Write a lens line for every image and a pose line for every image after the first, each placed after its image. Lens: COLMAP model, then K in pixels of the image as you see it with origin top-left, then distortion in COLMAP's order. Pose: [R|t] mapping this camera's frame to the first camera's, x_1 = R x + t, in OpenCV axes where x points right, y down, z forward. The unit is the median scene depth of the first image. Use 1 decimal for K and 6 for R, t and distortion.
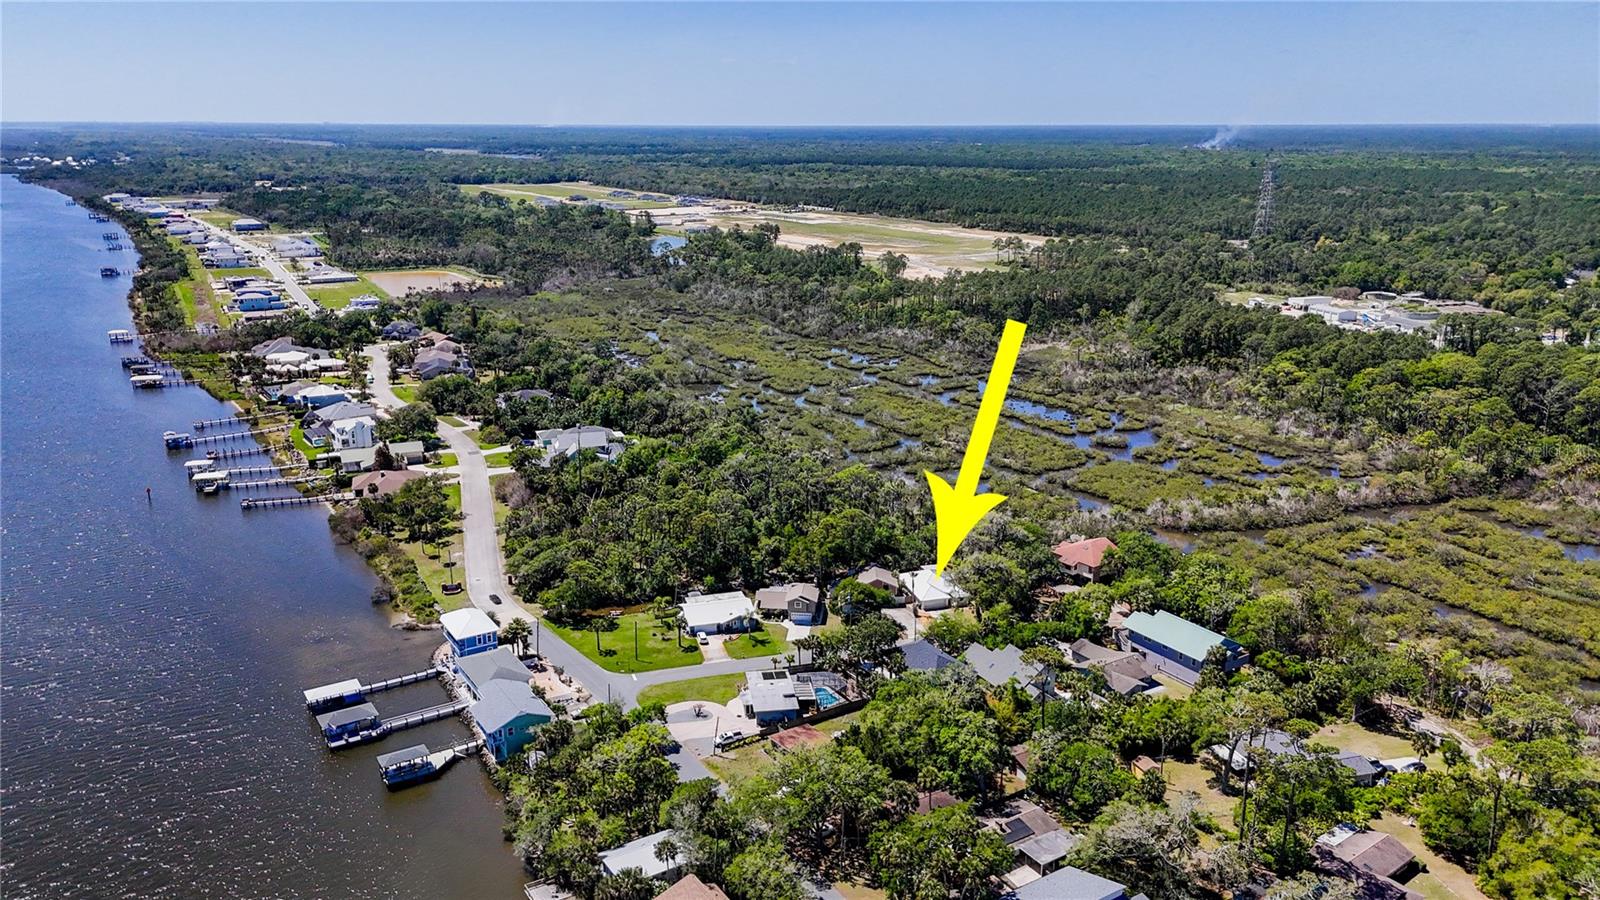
lens RADIAL K [[1173.0, 0, 809.1], [0, 1173.0, 445.8], [0, 0, 1]] dist [0.067405, -0.068638]
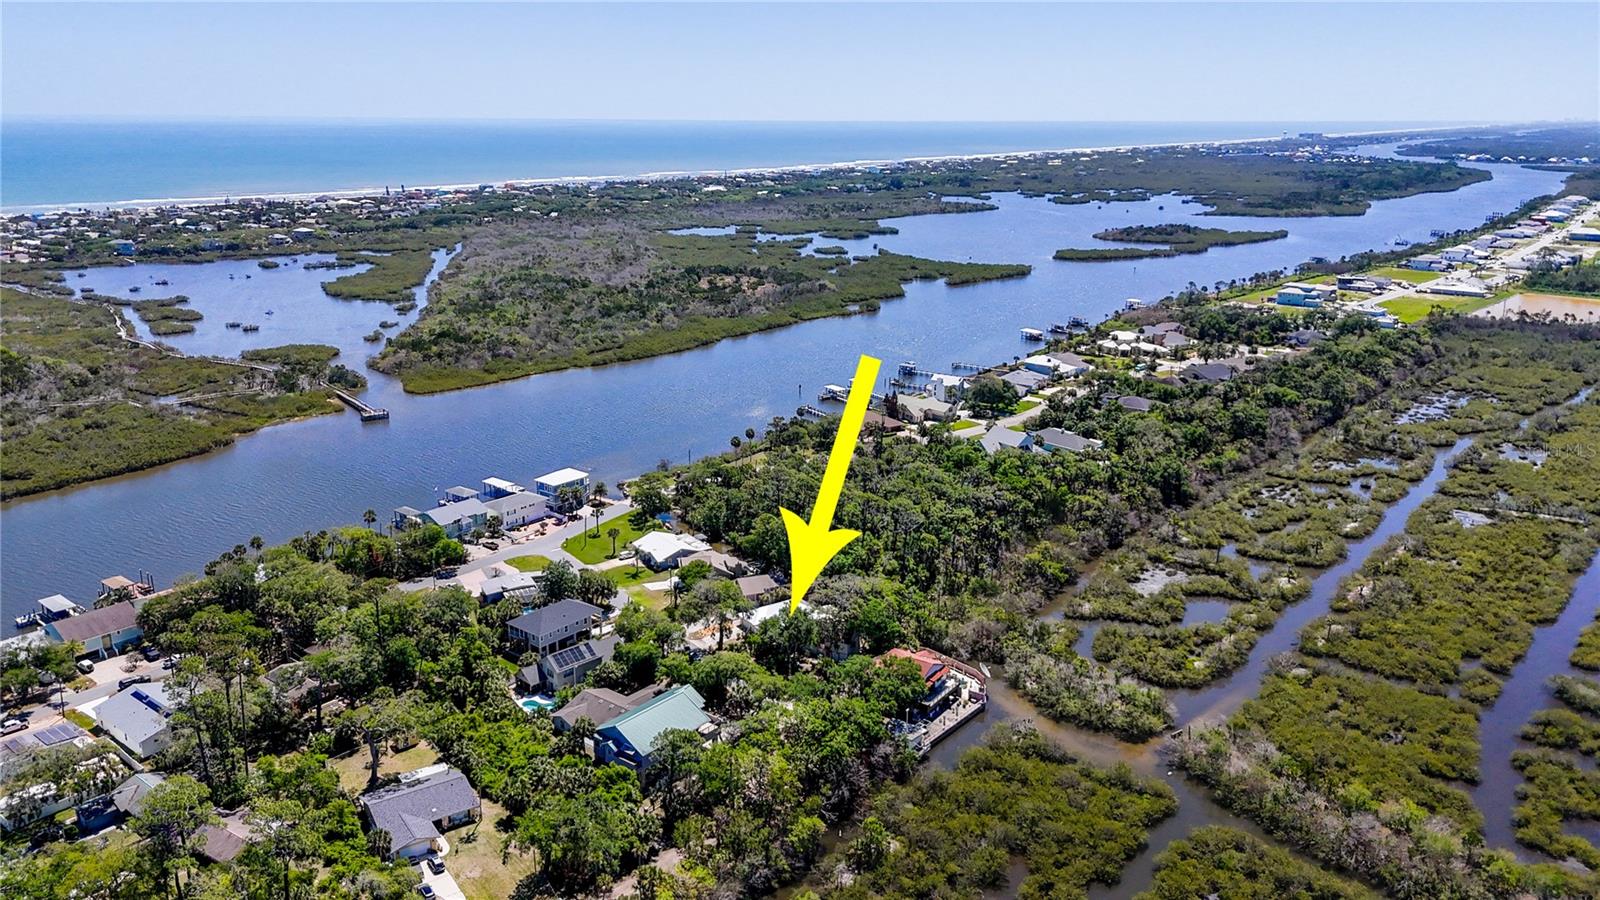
lens RADIAL K [[1173.0, 0, 807.3], [0, 1173.0, 447.9], [0, 0, 1]] dist [0.067405, -0.068638]
pose [[0.311925, 0.256851, -0.914730, 0.417879], [-0.254800, 0.950112, 0.179899, -0.081747], [0.915303, 0.176958, 0.361810, 0.291254]]
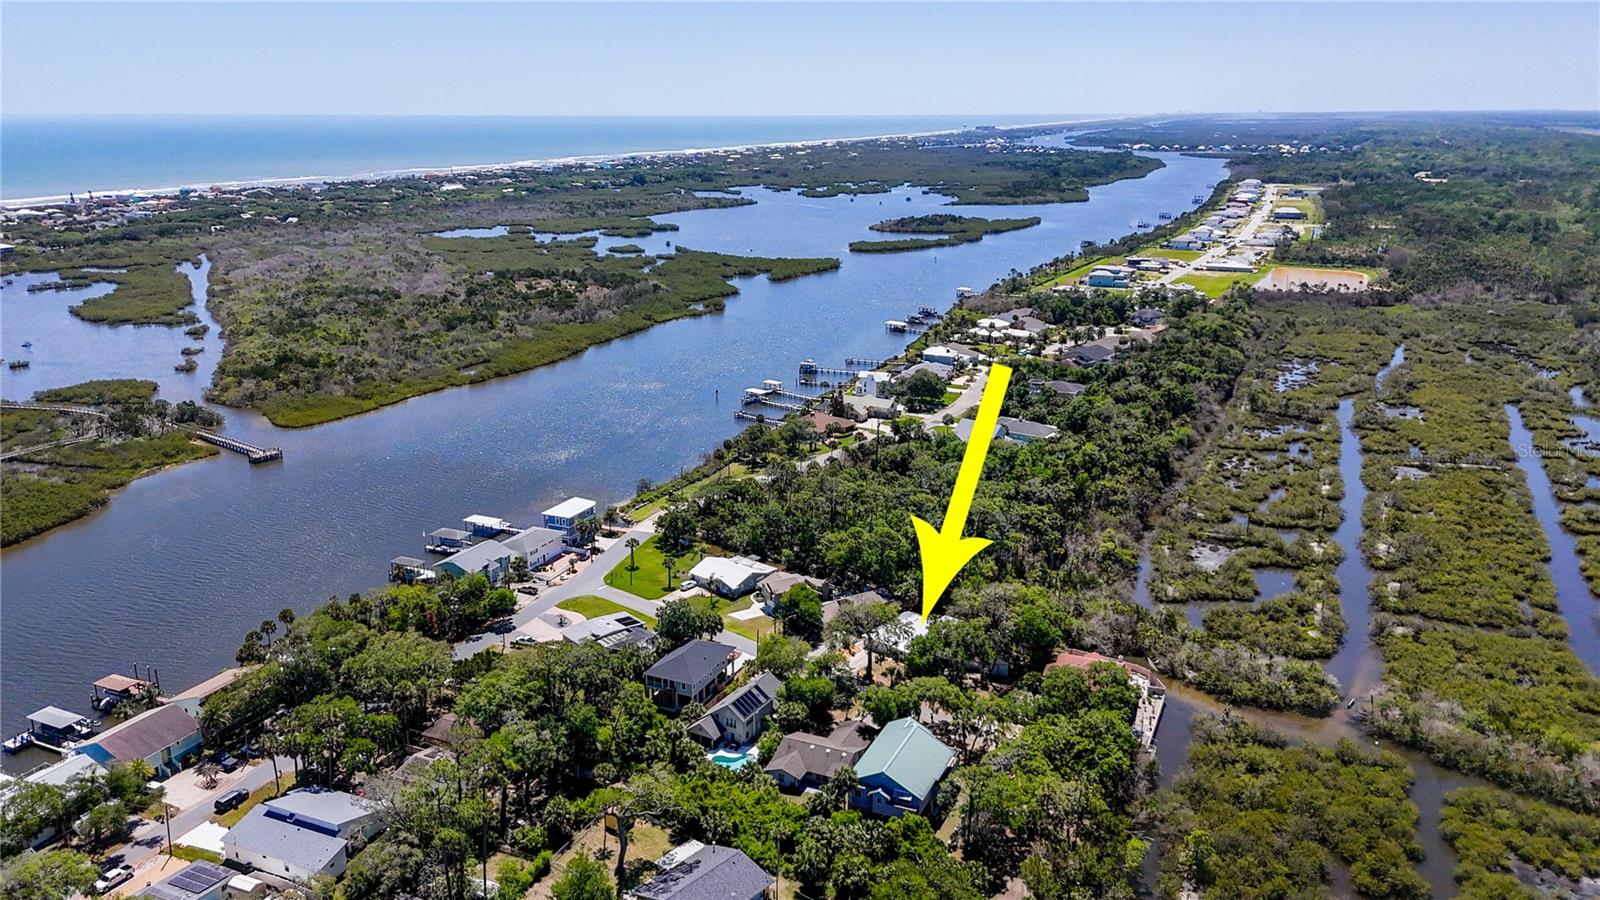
lens RADIAL K [[1173.0, 0, 803.5], [0, 1173.0, 454.6], [0, 0, 1]] dist [0.067405, -0.068638]
pose [[0.541897, 0.232171, -0.807740, 0.338125], [-0.219245, 0.966860, 0.130820, -0.050489], [0.811344, 0.106202, 0.574841, 0.178702]]
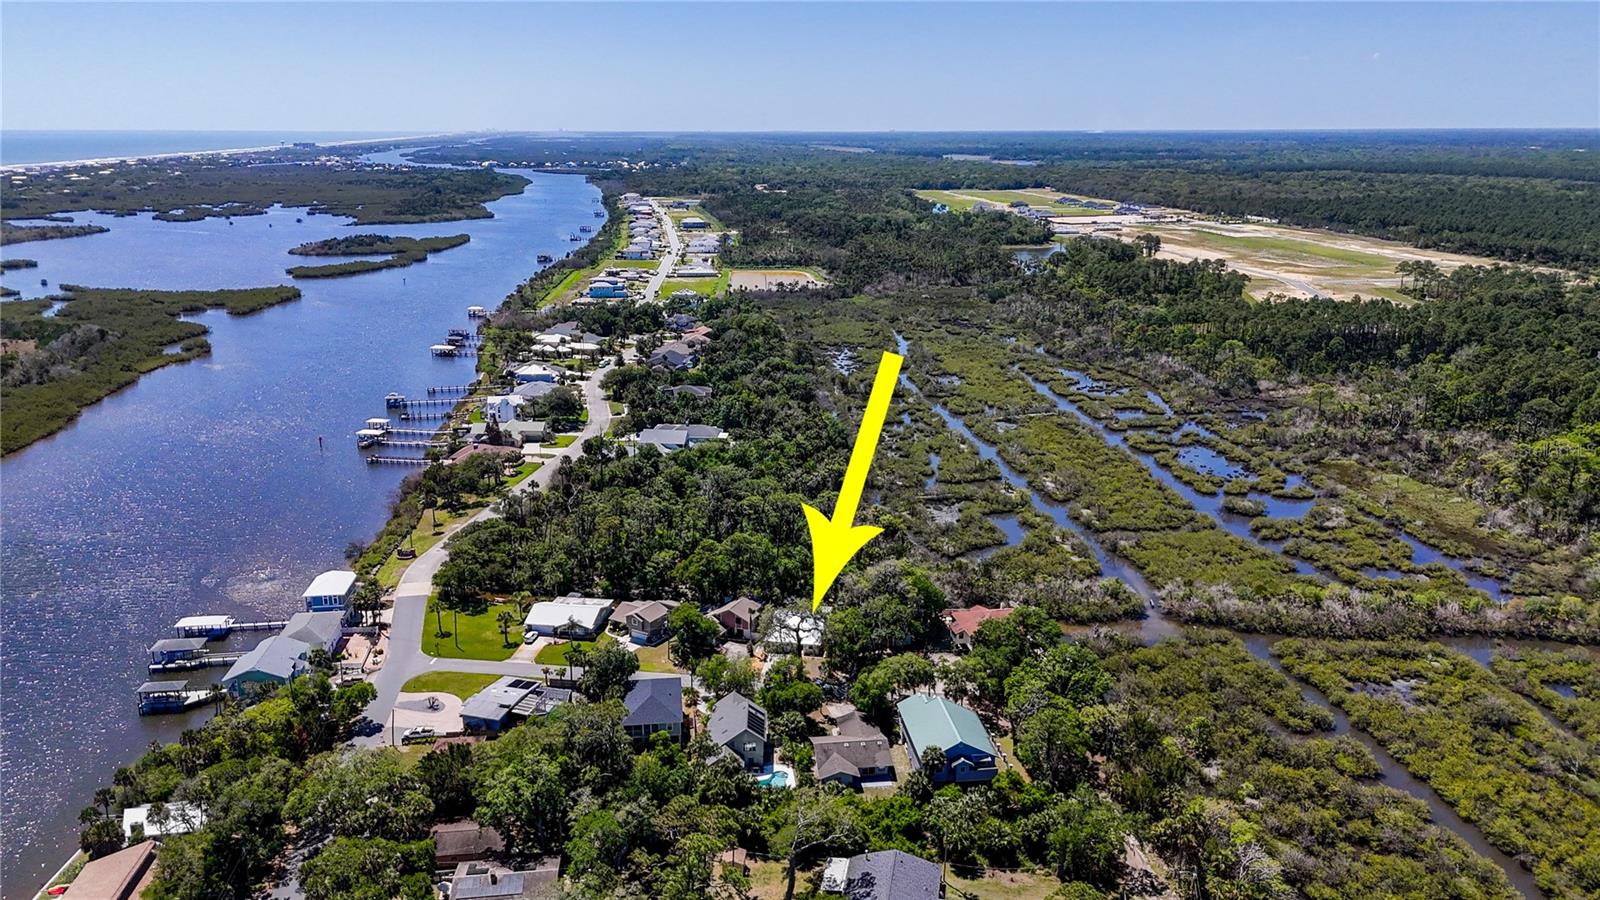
lens RADIAL K [[1173.0, 0, 802.0], [0, 1173.0, 457.2], [0, 0, 1]] dist [0.067405, -0.068638]
pose [[0.900911, 0.114480, -0.418632, 0.212872], [-0.112694, 0.993204, 0.029081, -0.018483], [0.419116, 0.020978, 0.907690, 0.071488]]
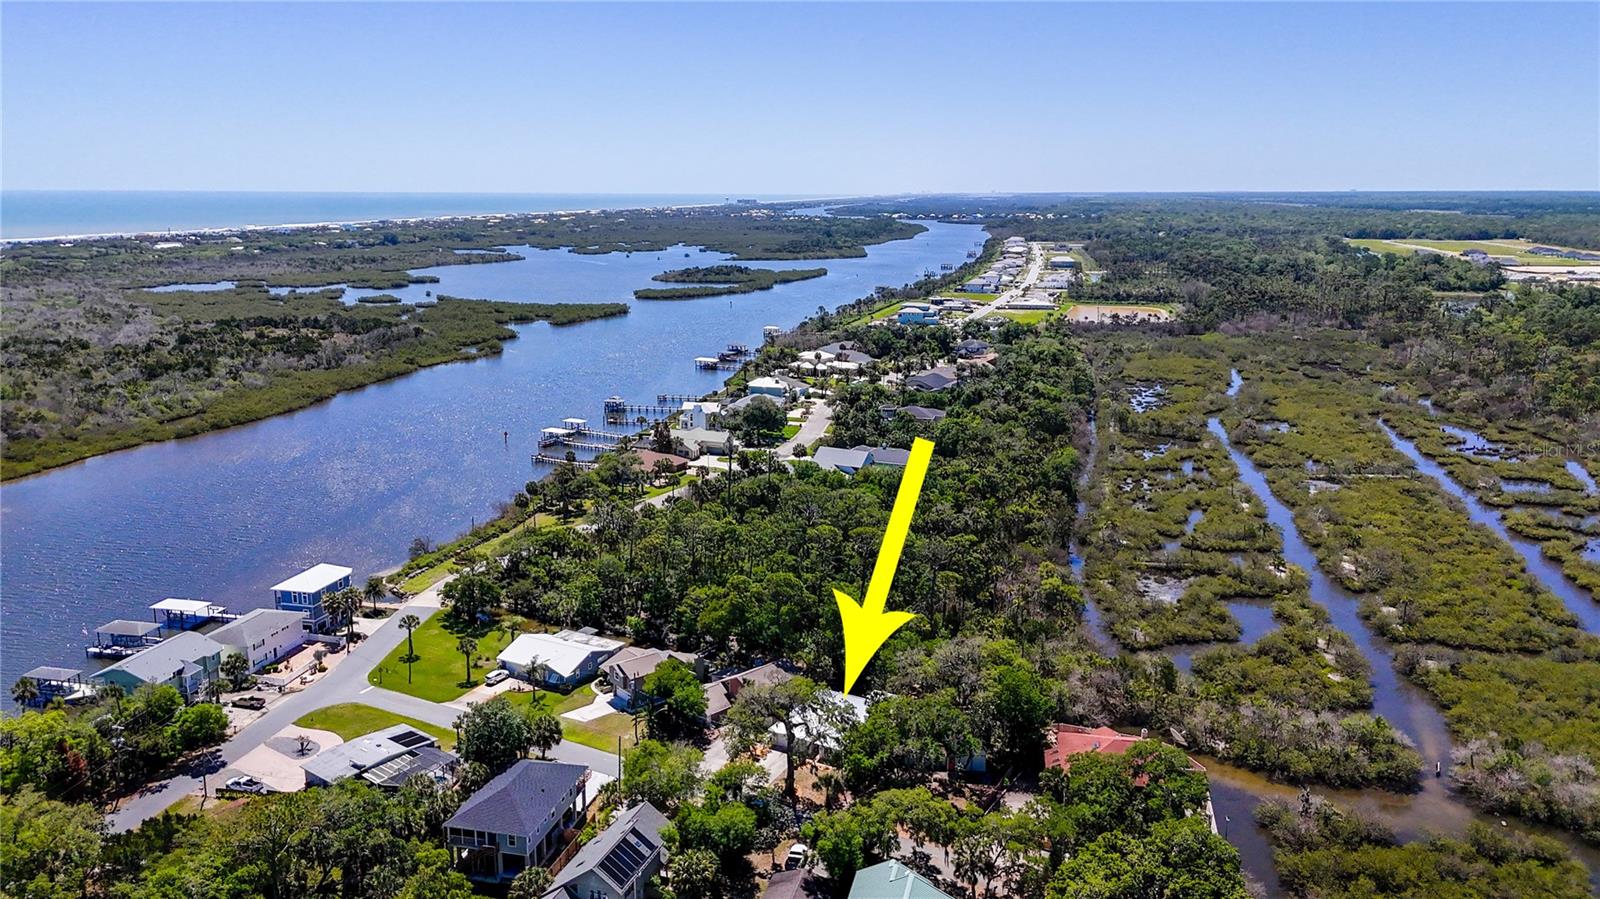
lens RADIAL K [[1173.0, 0, 800.4], [0, 1173.0, 453.9], [0, 0, 1]] dist [0.067405, -0.068638]
pose [[0.695075, 0.155927, -0.701825, 0.229700], [-0.189256, 0.981450, 0.030616, -0.016548], [0.693580, 0.111544, 0.711691, 0.232600]]
